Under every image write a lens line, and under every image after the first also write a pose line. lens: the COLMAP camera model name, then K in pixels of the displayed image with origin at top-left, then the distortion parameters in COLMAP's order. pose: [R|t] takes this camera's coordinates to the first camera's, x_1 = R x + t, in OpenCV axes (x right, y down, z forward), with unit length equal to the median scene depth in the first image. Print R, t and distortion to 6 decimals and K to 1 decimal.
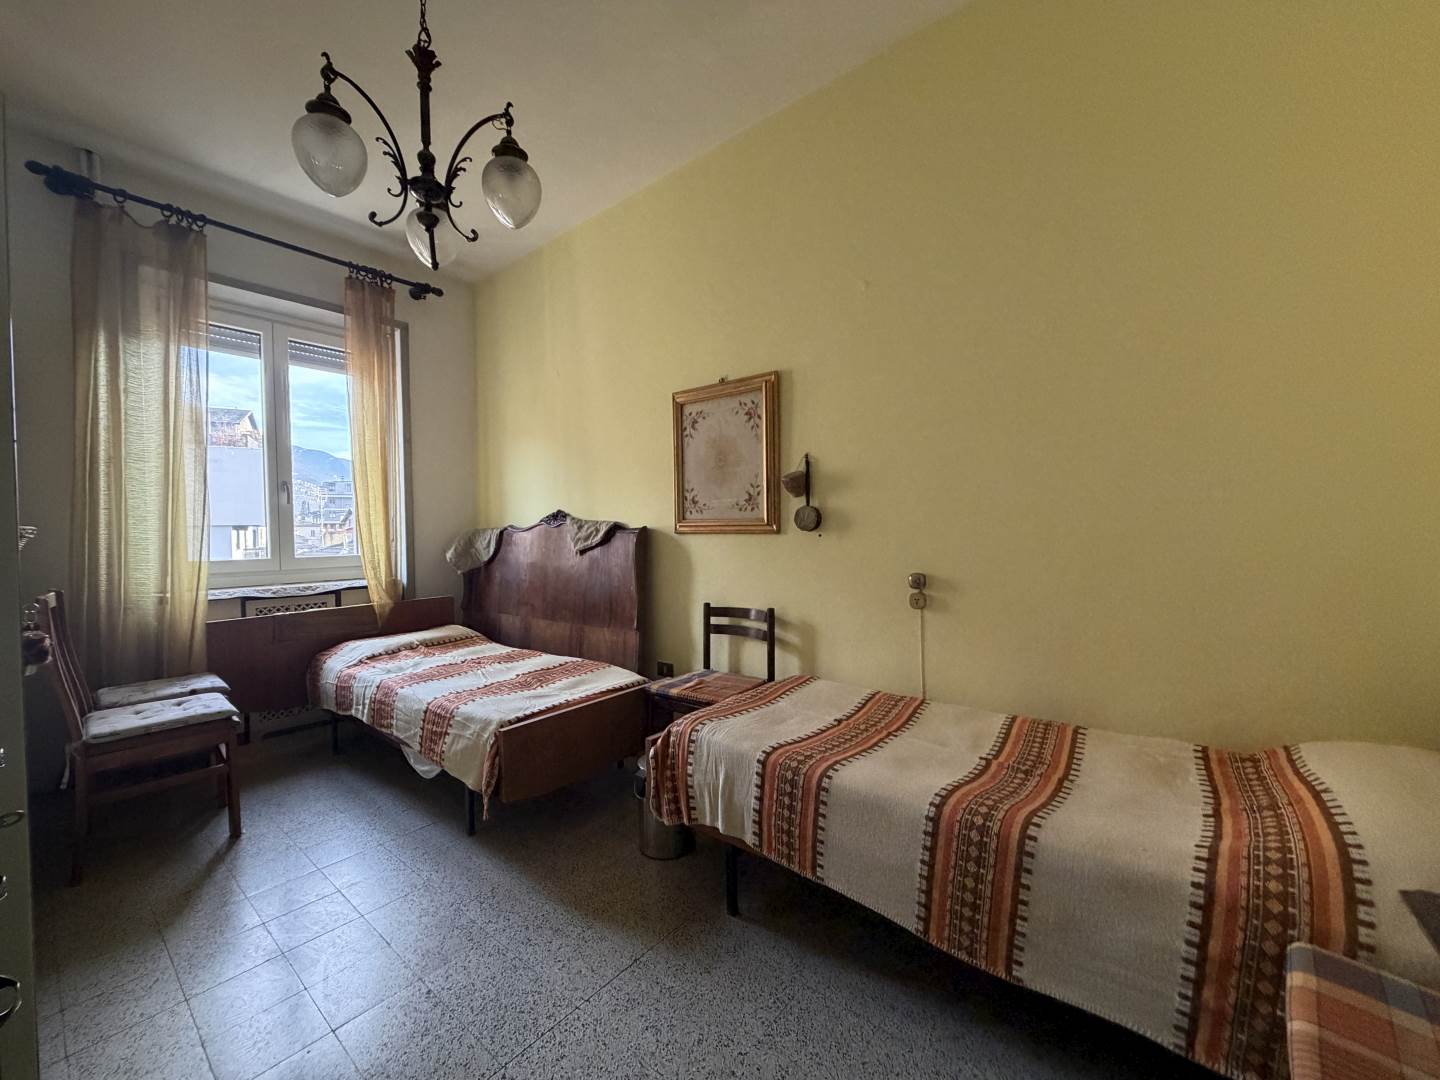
lens RADIAL K [[578.5, 0, 721.5], [0, 578.5, 538.3], [0, 0, 1]] dist [0.011945, 0.000123]
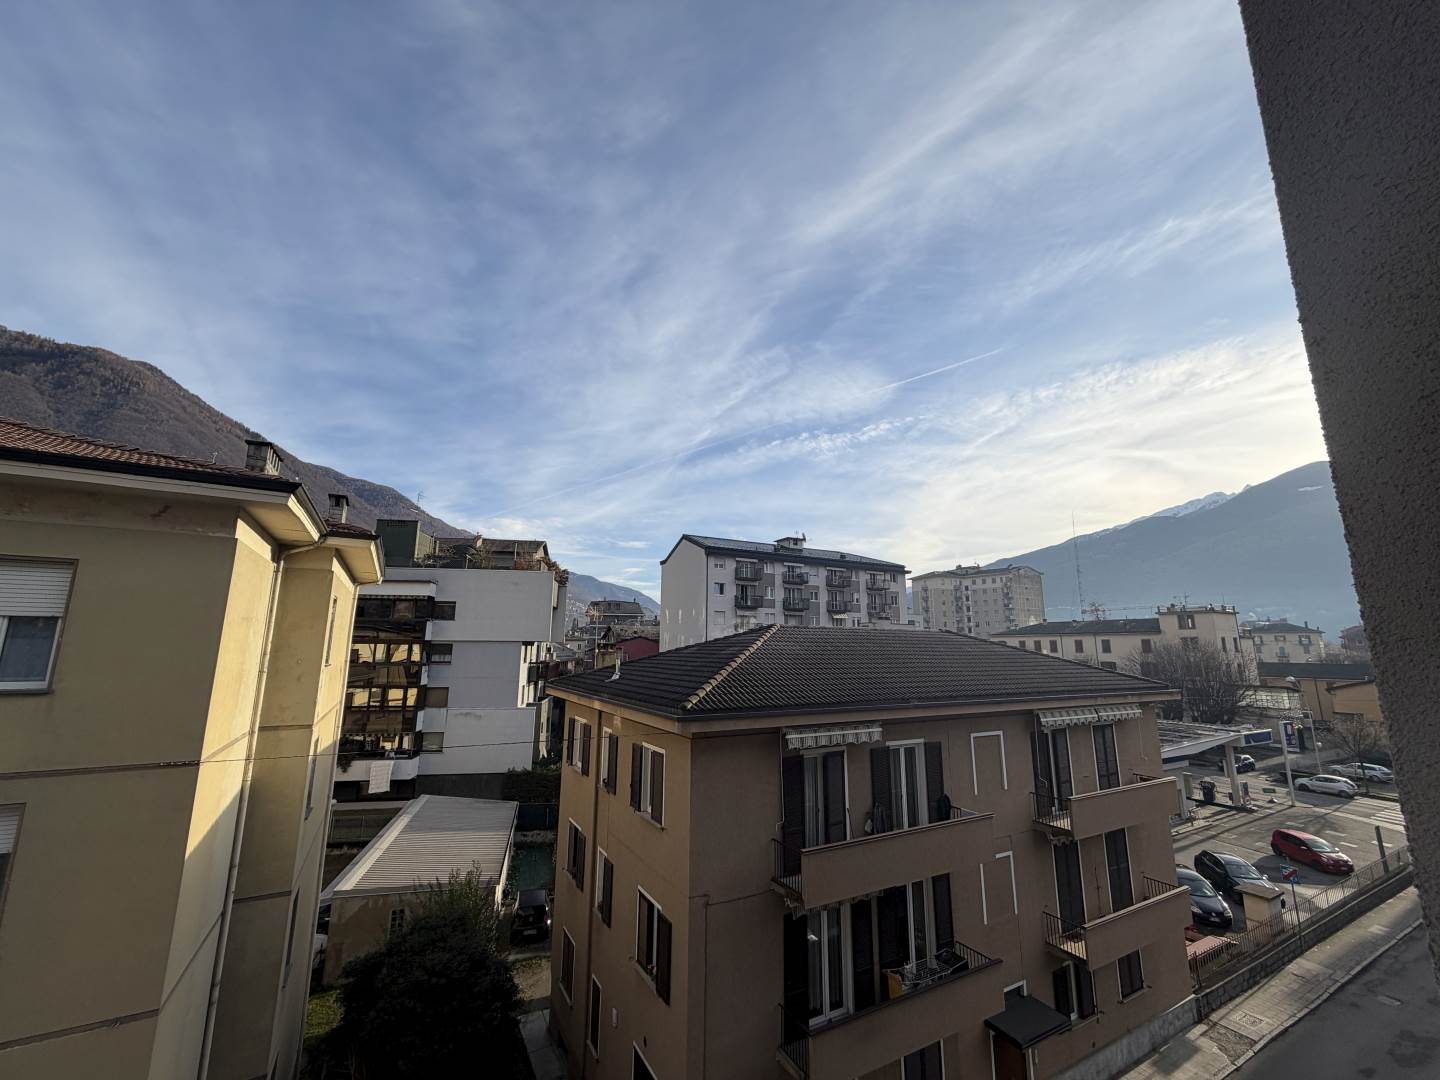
lens RADIAL K [[578.5, 0, 719.0], [0, 578.5, 537.4], [0, 0, 1]] dist [0.011945, 0.000123]
pose [[0.928859, -0.050445, -0.366983, -0.068241], [-0.025290, 0.979737, -0.198685, -0.005553], [0.369569, 0.193831, 0.908762, 0.086892]]
